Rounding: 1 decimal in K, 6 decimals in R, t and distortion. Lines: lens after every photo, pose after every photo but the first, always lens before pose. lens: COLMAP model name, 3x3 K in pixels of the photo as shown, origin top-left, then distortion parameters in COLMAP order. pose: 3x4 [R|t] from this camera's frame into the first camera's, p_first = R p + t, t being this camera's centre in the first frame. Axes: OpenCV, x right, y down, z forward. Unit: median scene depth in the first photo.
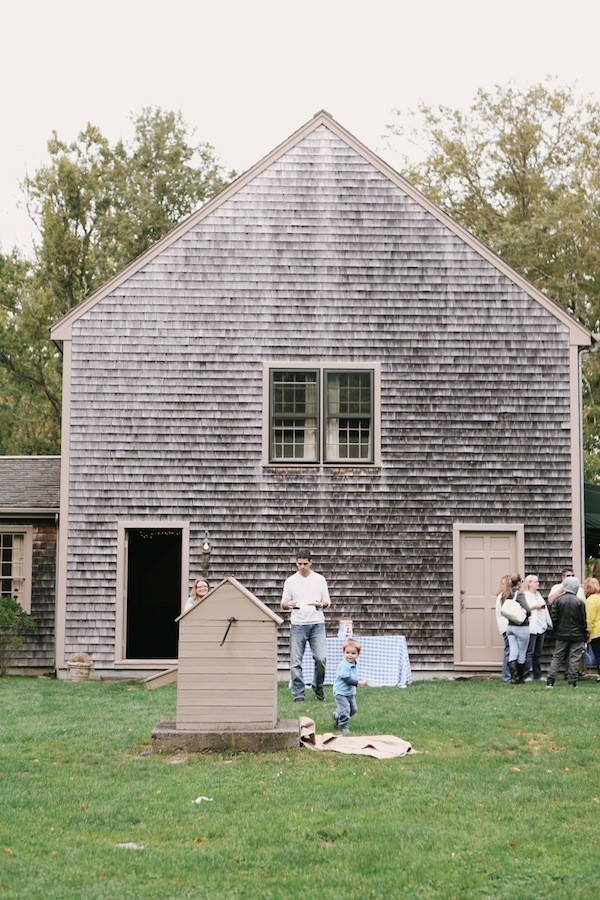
lens RADIAL K [[1528.4, 0, 300.6], [0, 1528.4, 450.9], [0, 0, 1]] dist [0.109553, 0.000000]
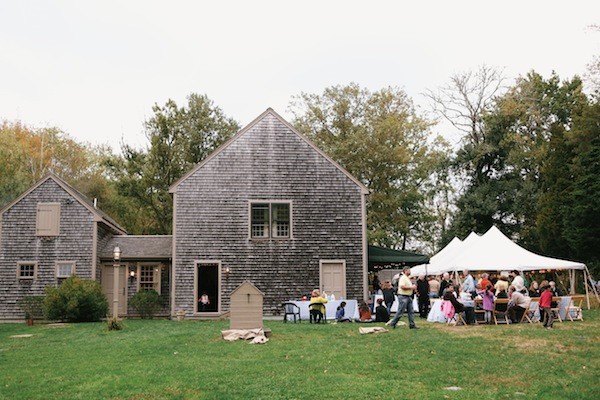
lens RADIAL K [[666.5, 0, 293.5], [0, 666.5, 198.7], [0, 0, 1]] dist [-0.045518, 0.000000]
pose [[0.997729, -0.004741, 0.067192, -0.024054], [0.007558, 0.999100, -0.041734, -0.012309], [-0.066933, 0.042147, 0.996867, -0.168394]]
